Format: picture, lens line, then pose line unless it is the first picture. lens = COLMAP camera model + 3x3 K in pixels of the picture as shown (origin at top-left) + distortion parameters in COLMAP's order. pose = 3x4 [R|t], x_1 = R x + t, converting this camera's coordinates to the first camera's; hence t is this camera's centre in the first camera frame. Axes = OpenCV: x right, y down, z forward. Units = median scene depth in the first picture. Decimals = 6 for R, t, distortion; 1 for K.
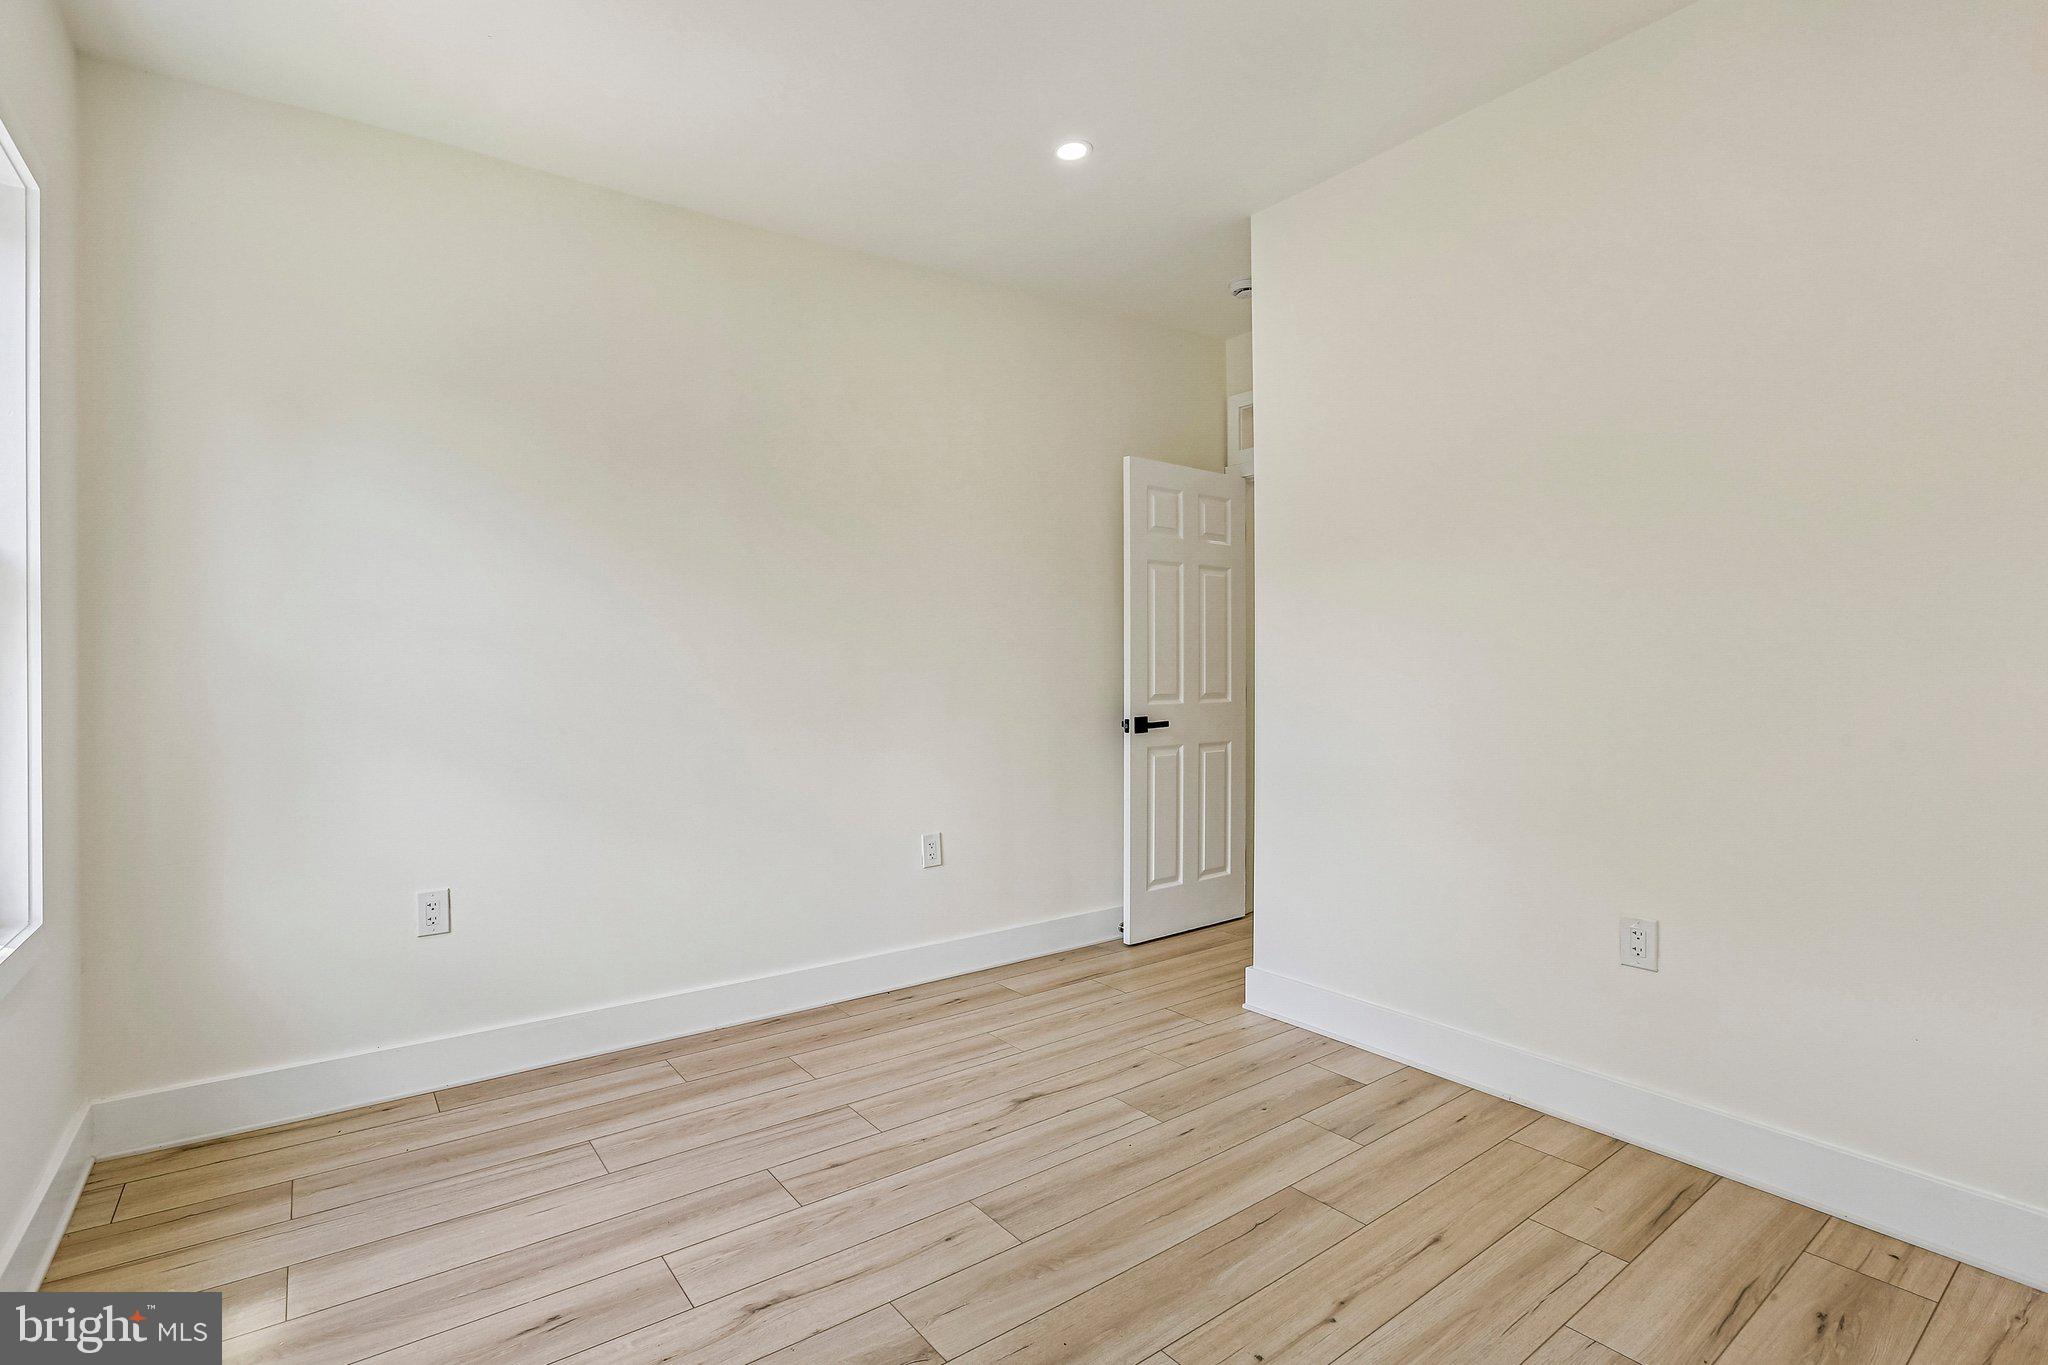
lens RADIAL K [[966.4, 0, 1034.3], [0, 966.4, 680.0], [0, 0, 1]] dist [-0.054869, 0.017668]
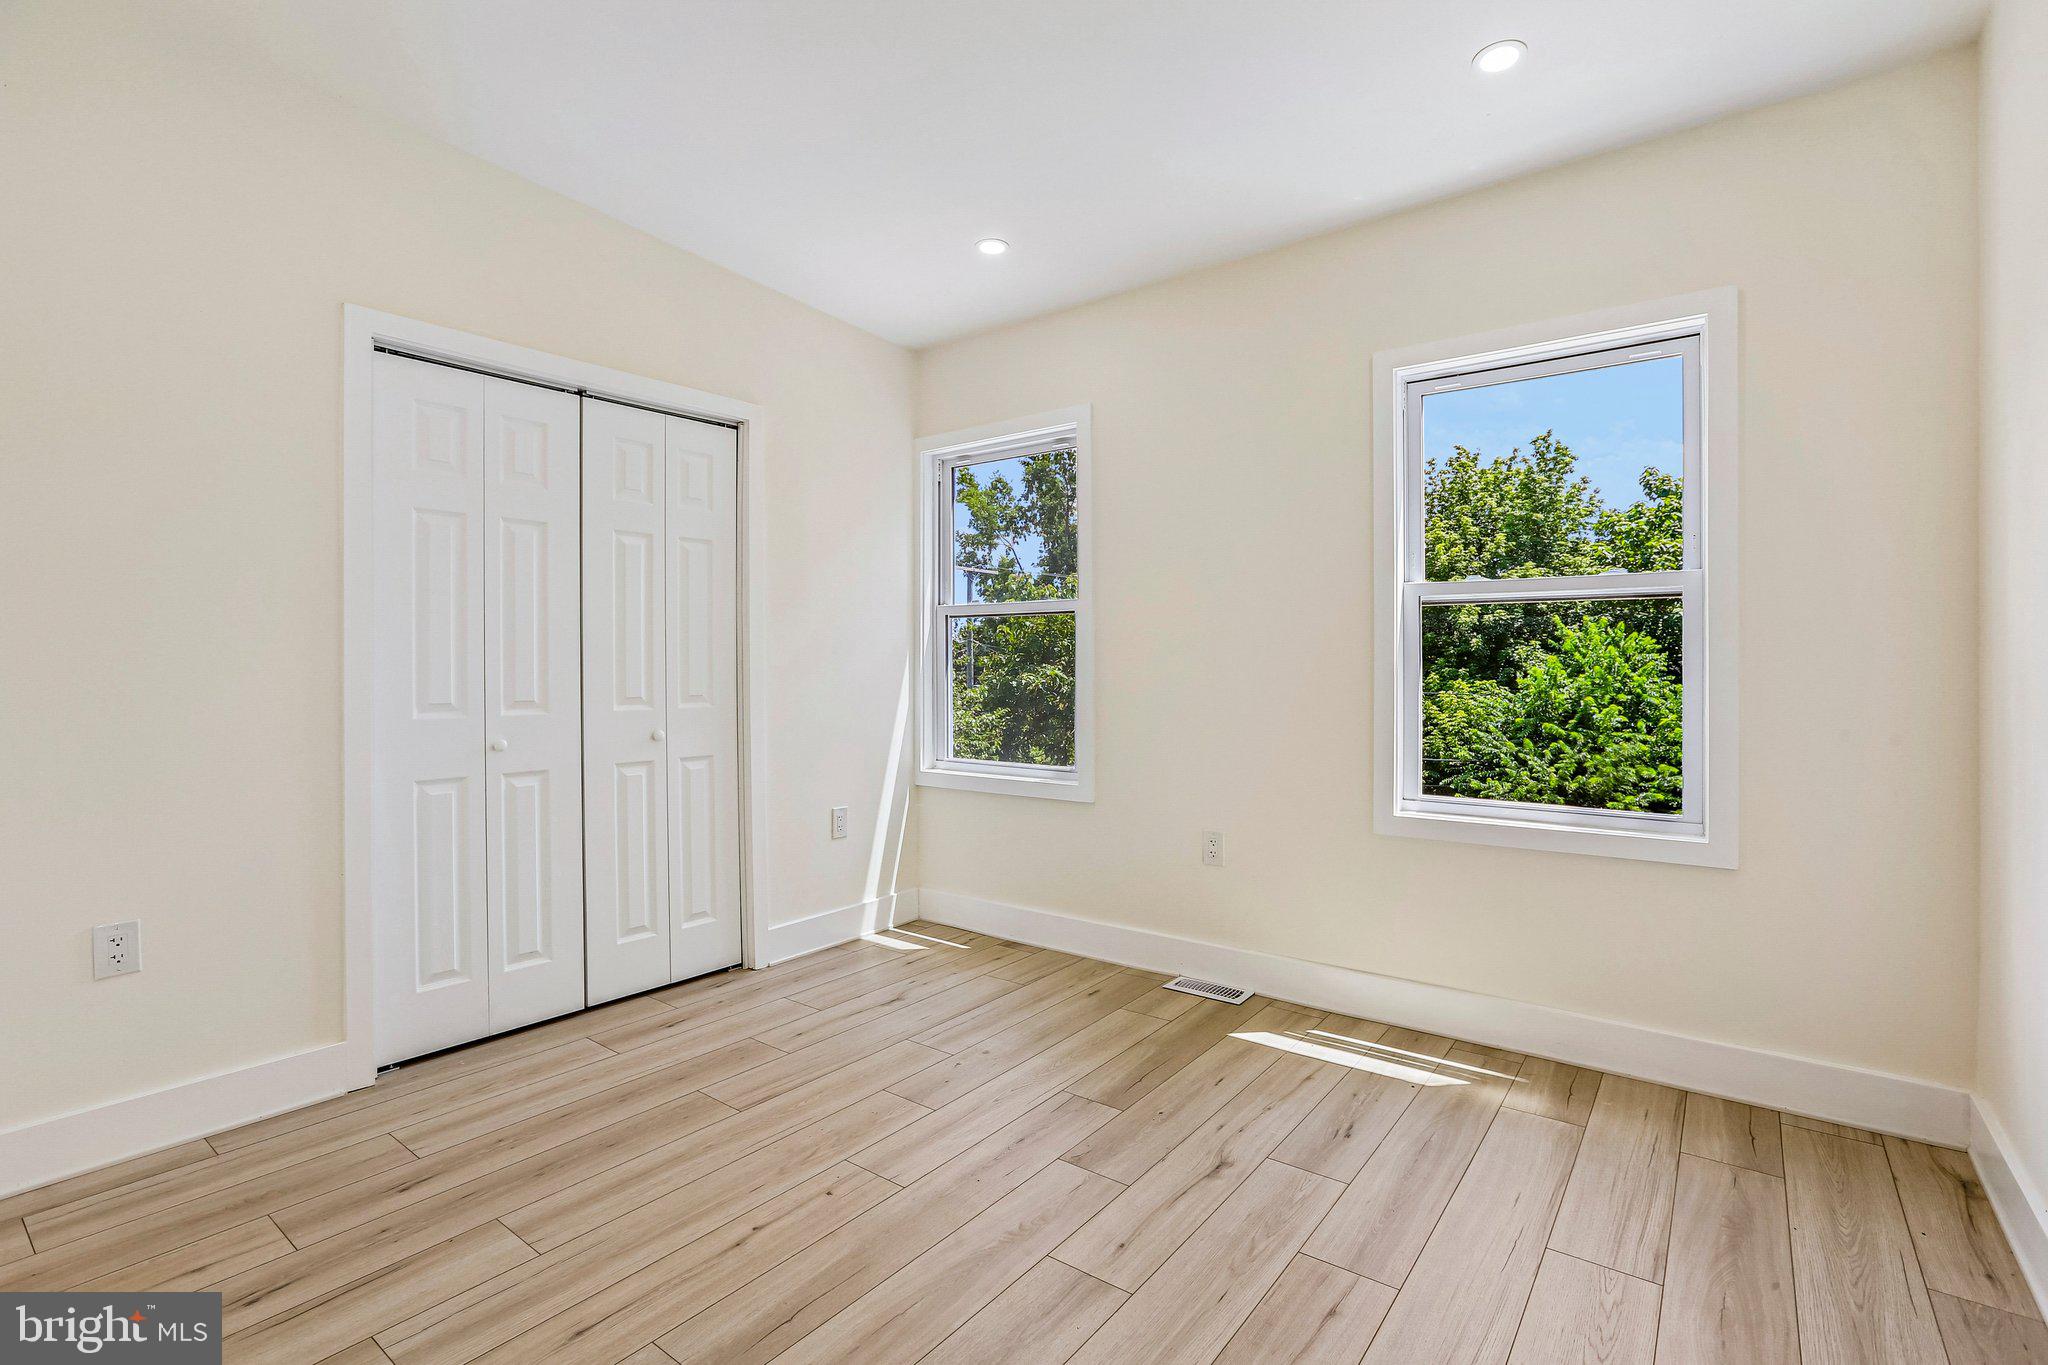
lens RADIAL K [[966.4, 0, 1034.3], [0, 966.4, 680.0], [0, 0, 1]] dist [-0.054869, 0.017668]
pose [[-0.967723, 0.003877, -0.251985, 0.240960], [-0.001081, 0.999809, 0.019536, -0.011101], [0.252012, 0.019178, -0.967534, 1.913754]]
